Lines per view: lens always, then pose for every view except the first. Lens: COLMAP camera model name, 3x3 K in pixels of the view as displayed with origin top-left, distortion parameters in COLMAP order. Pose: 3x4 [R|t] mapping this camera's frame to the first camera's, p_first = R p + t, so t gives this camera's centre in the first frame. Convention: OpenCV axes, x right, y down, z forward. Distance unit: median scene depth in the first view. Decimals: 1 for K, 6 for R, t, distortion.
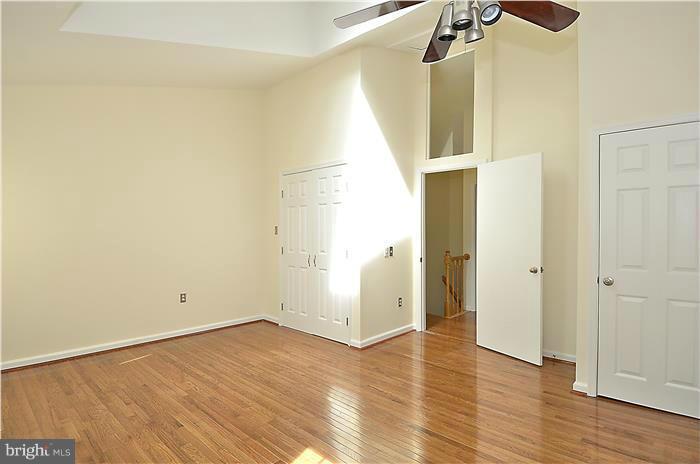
lens RADIAL K [[370.9, 0, 348.9], [0, 370.9, 232.4], [0, 0, 1]] dist [0.030286, -0.017494]
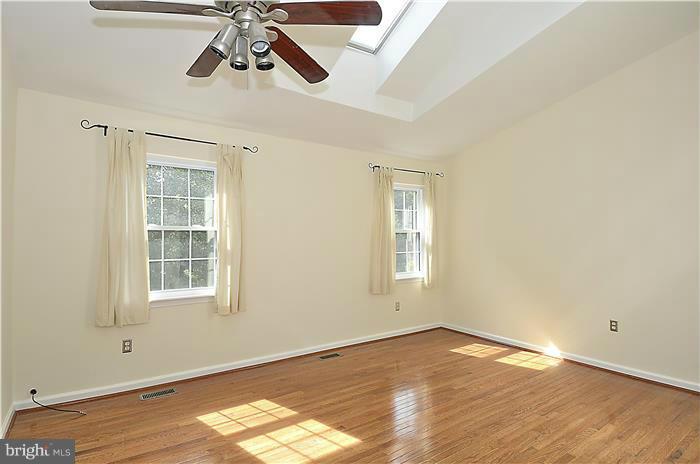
lens RADIAL K [[370.9, 0, 348.9], [0, 370.9, 234.1], [0, 0, 1]] dist [0.030286, -0.017494]
pose [[-0.206017, -0.014039, -0.978448, 0.719642], [-0.000463, 0.999898, -0.014249, -0.026362], [0.978548, -0.002483, -0.206003, 0.854621]]
